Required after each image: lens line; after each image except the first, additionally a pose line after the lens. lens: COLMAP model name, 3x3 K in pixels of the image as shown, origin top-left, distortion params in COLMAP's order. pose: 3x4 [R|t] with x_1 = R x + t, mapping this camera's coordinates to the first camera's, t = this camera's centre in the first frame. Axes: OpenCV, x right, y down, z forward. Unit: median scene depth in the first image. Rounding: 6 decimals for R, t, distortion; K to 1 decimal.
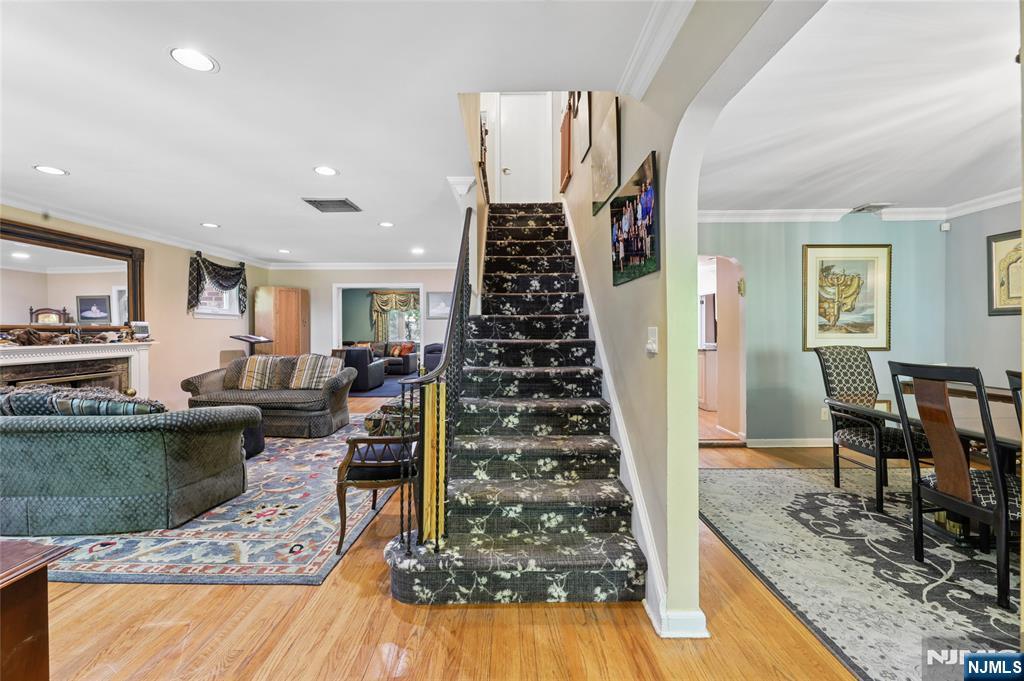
lens RADIAL K [[415.1, 0, 511.1], [0, 415.1, 328.1], [0, 0, 1]] dist [-0.000941, -0.000738]
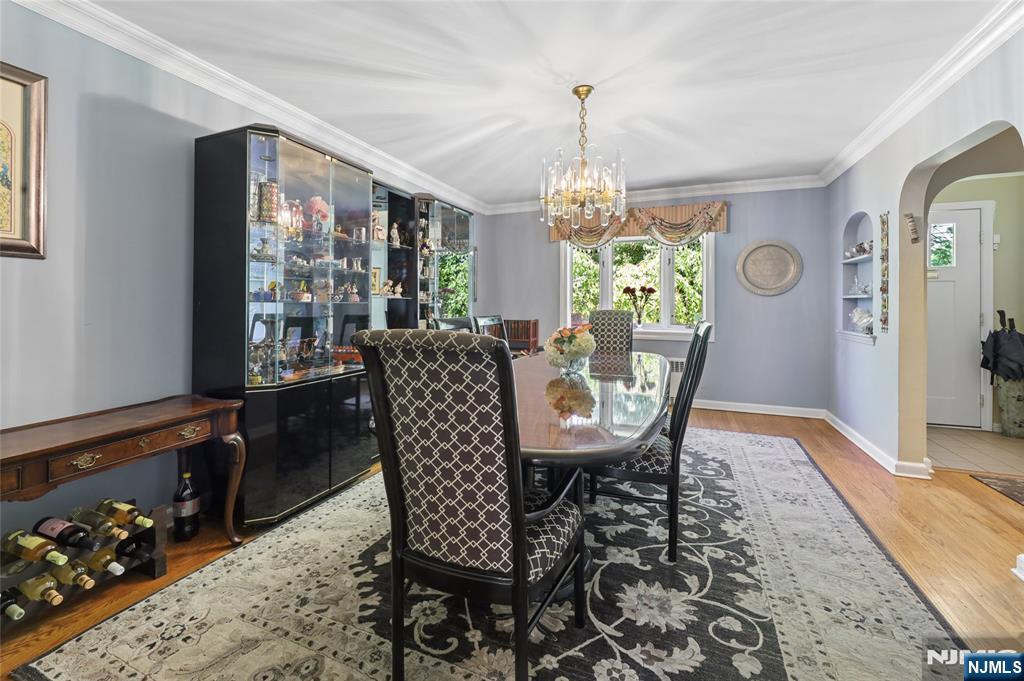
lens RADIAL K [[415.1, 0, 505.6], [0, 415.1, 304.9], [0, 0, 1]] dist [-0.000941, -0.000738]
pose [[-0.913306, -0.008305, 0.407188, 0.694533], [-0.004486, 0.999937, 0.010333, 0.014334], [-0.407248, 0.007611, -0.913286, 1.403227]]
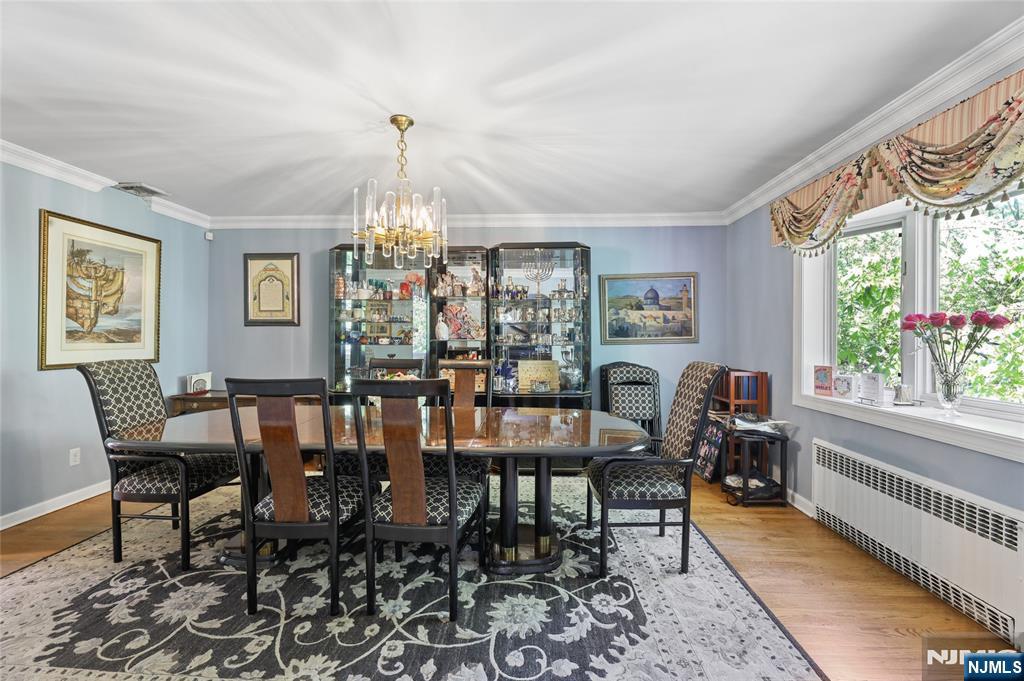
lens RADIAL K [[415.1, 0, 515.2], [0, 415.1, 337.7], [0, 0, 1]] dist [-0.000941, -0.000738]
pose [[0.049267, 0.005169, 0.998772, 0.123685], [-0.005011, 0.999975, -0.004928, 0.004375], [-0.998773, -0.004763, 0.049292, 0.312792]]
